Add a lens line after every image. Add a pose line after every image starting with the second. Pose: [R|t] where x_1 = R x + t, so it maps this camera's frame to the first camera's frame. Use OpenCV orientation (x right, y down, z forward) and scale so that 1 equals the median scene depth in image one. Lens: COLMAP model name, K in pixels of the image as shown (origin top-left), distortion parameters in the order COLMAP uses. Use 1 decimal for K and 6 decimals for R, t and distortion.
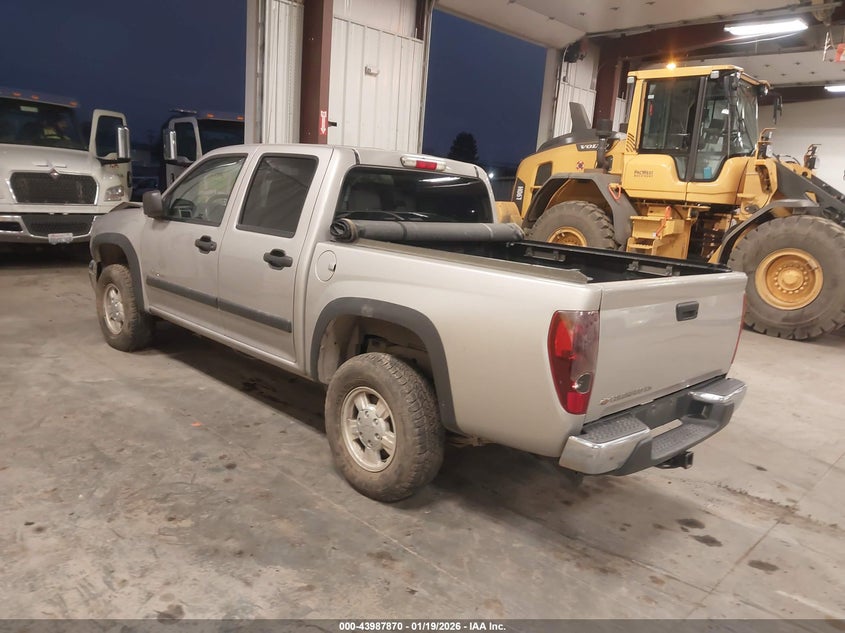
lens RADIAL K [[665.5, 0, 427.6], [0, 665.5, 313.5], [0, 0, 1]] dist [0.005184, 0.000891]
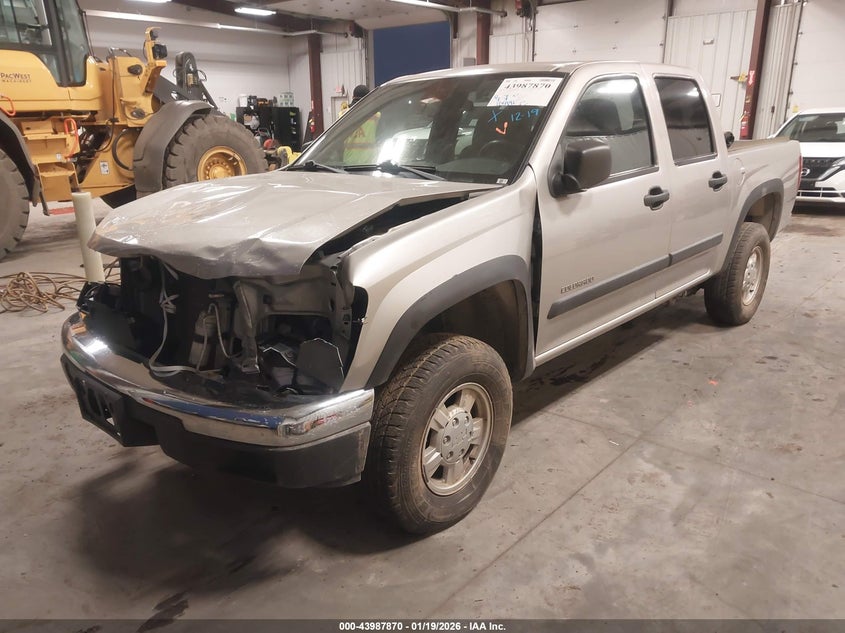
lens RADIAL K [[665.5, 0, 426.5], [0, 665.5, 321.3], [0, 0, 1]] dist [0.005184, 0.000891]
pose [[-0.049205, -0.367205, 0.928838, -1.108152], [0.204310, 0.906599, 0.369236, -0.319444], [-0.977669, 0.207939, 0.030414, 1.290340]]
